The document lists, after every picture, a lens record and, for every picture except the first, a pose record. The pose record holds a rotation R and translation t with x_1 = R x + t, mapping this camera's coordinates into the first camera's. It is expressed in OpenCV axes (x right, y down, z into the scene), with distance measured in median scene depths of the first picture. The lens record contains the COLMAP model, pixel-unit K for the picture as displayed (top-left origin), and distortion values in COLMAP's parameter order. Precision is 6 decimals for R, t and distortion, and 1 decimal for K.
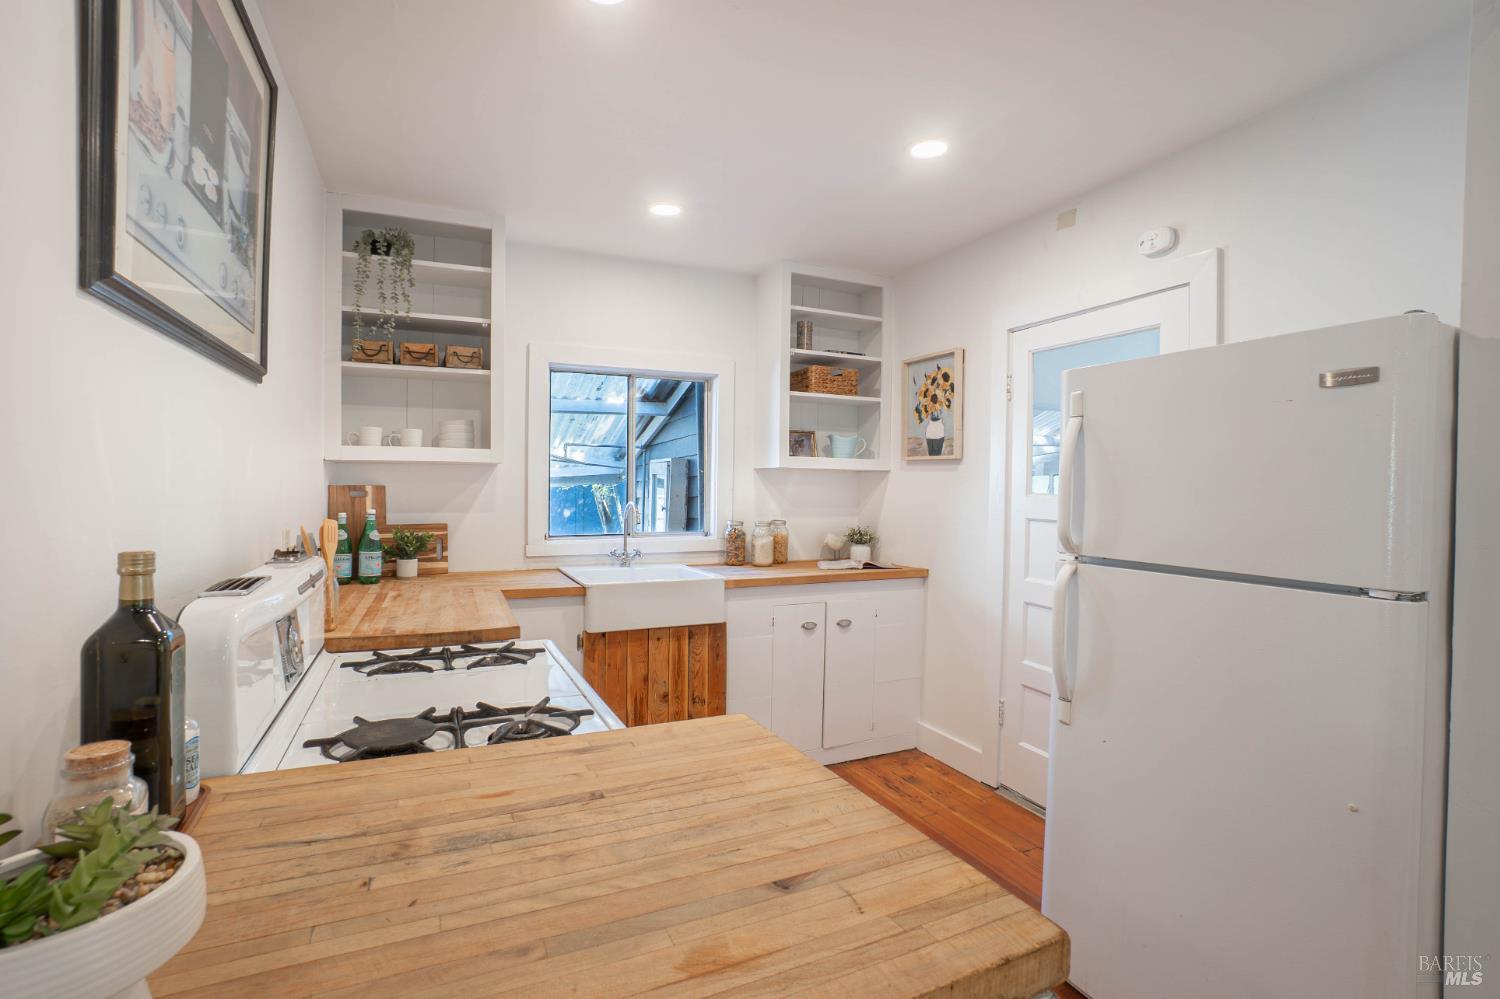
lens RADIAL K [[666.2, 0, 738.6], [0, 666.2, 498.7], [0, 0, 1]] dist [-0.065459, 0.023069]
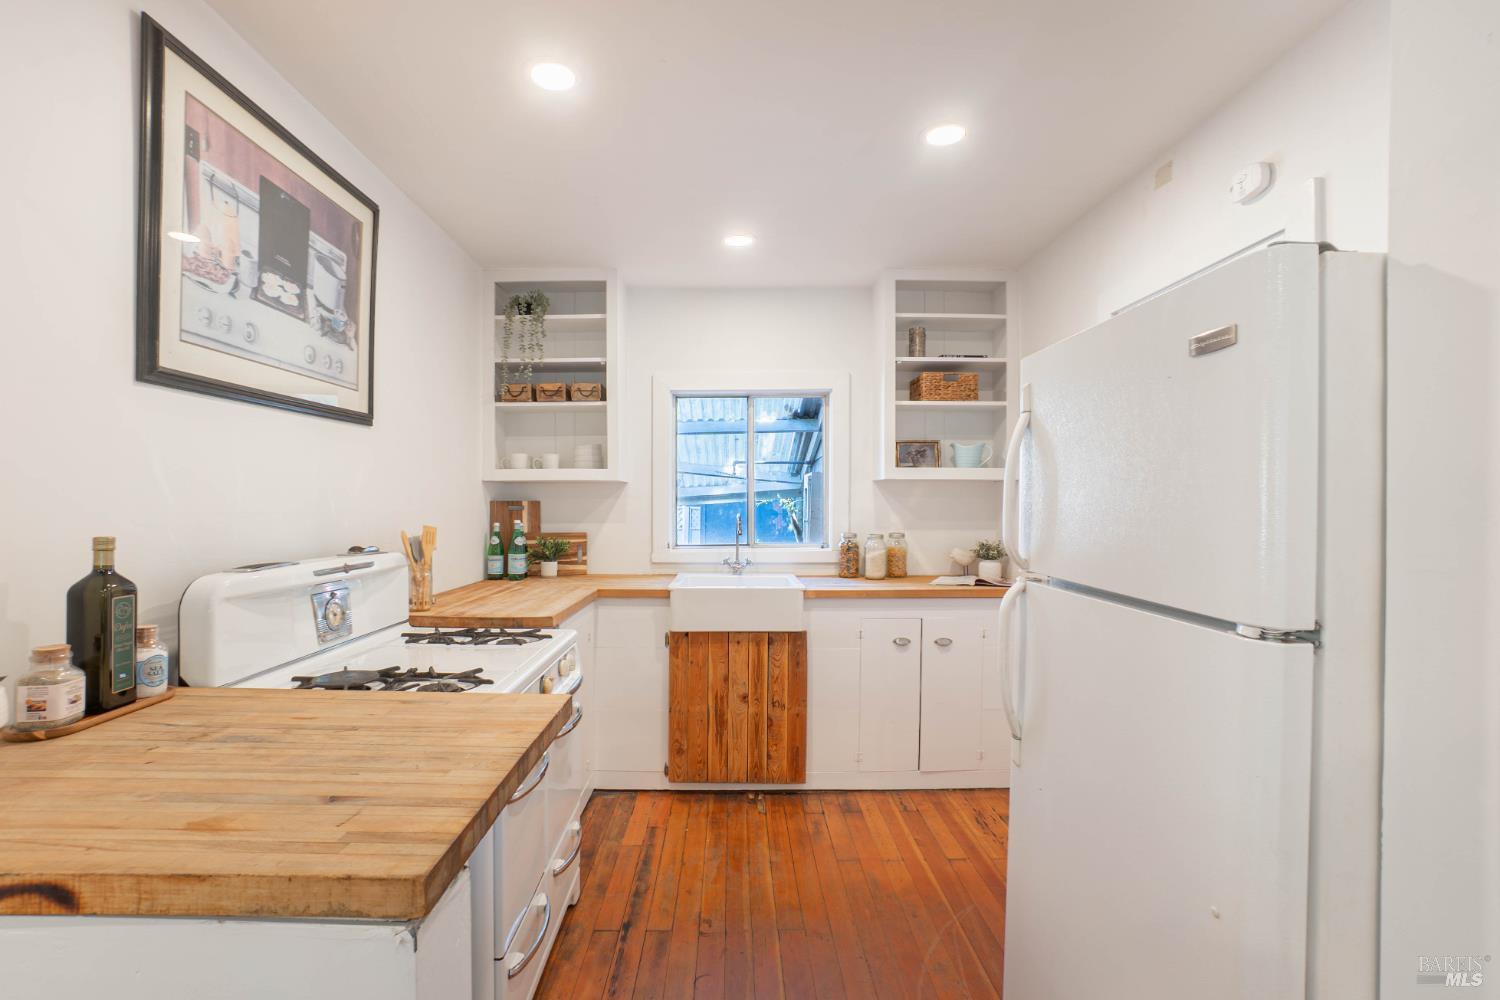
lens RADIAL K [[655.2, 0, 737.3], [0, 655.2, 506.9], [0, 0, 1]] dist [-0.062962, 0.021447]
pose [[0.916346, -0.006066, -0.400341, 0.266545], [0.001627, 0.999933, -0.011427, 0.005077], [0.400384, 0.009819, 0.916295, 0.031630]]
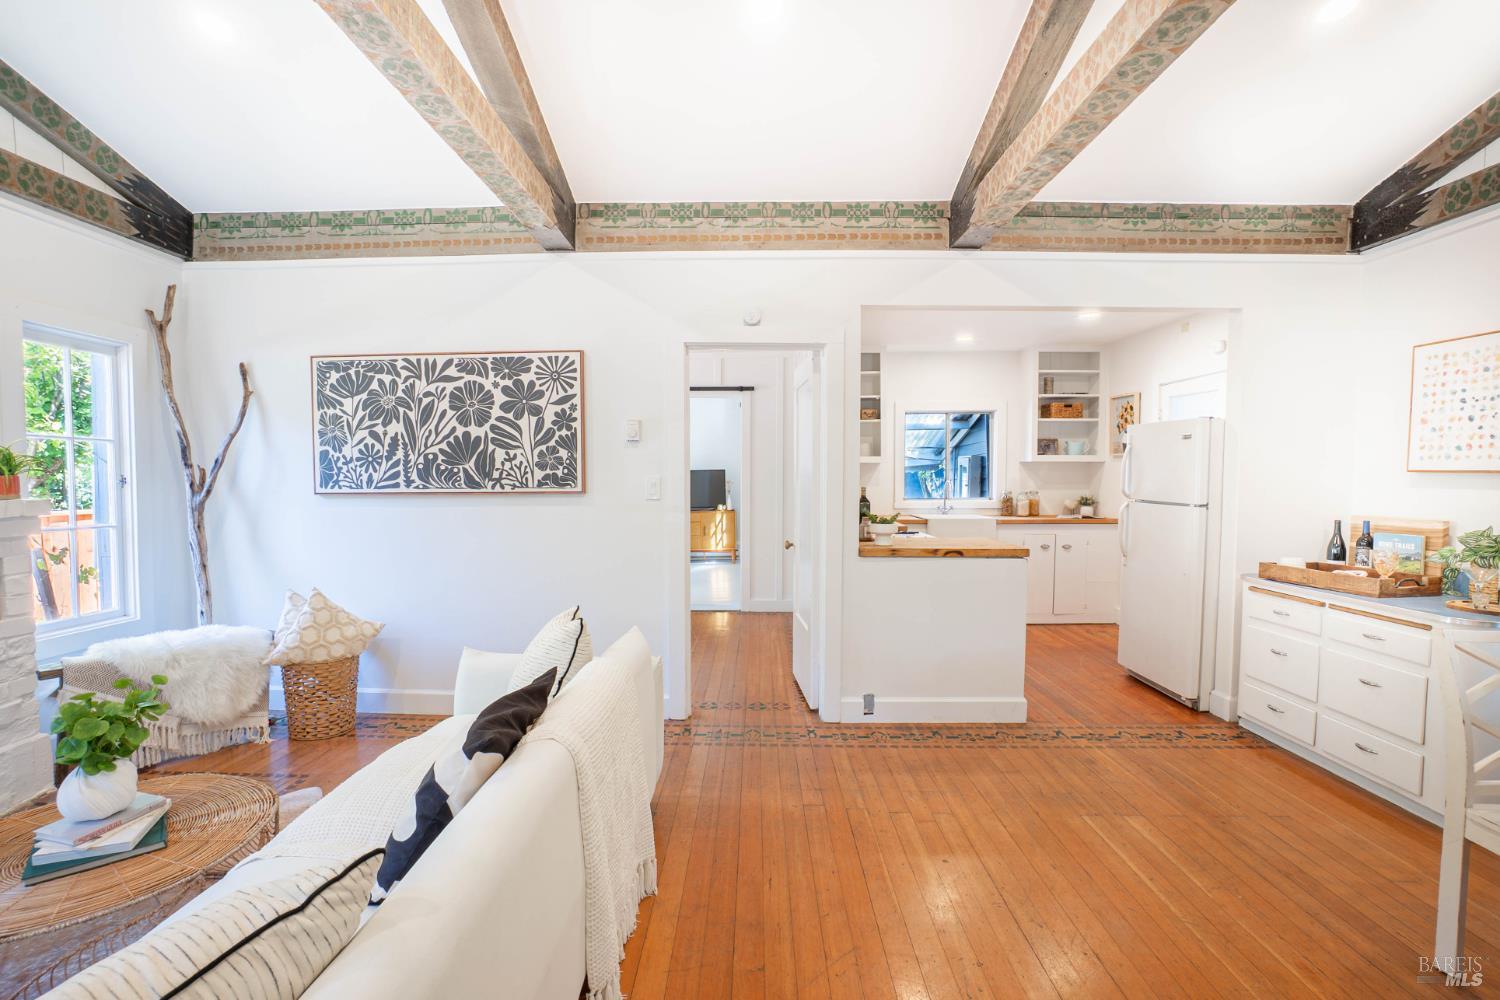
lens RADIAL K [[647.0, 0, 756.9], [0, 647.0, 499.2], [0, 0, 1]] dist [-0.046369, -0.000082]
pose [[0.906172, 0.005324, -0.422876, 0.132147], [0.004983, 0.999717, 0.023266, 0.012129], [0.422880, -0.023190, 0.905889, -0.964946]]
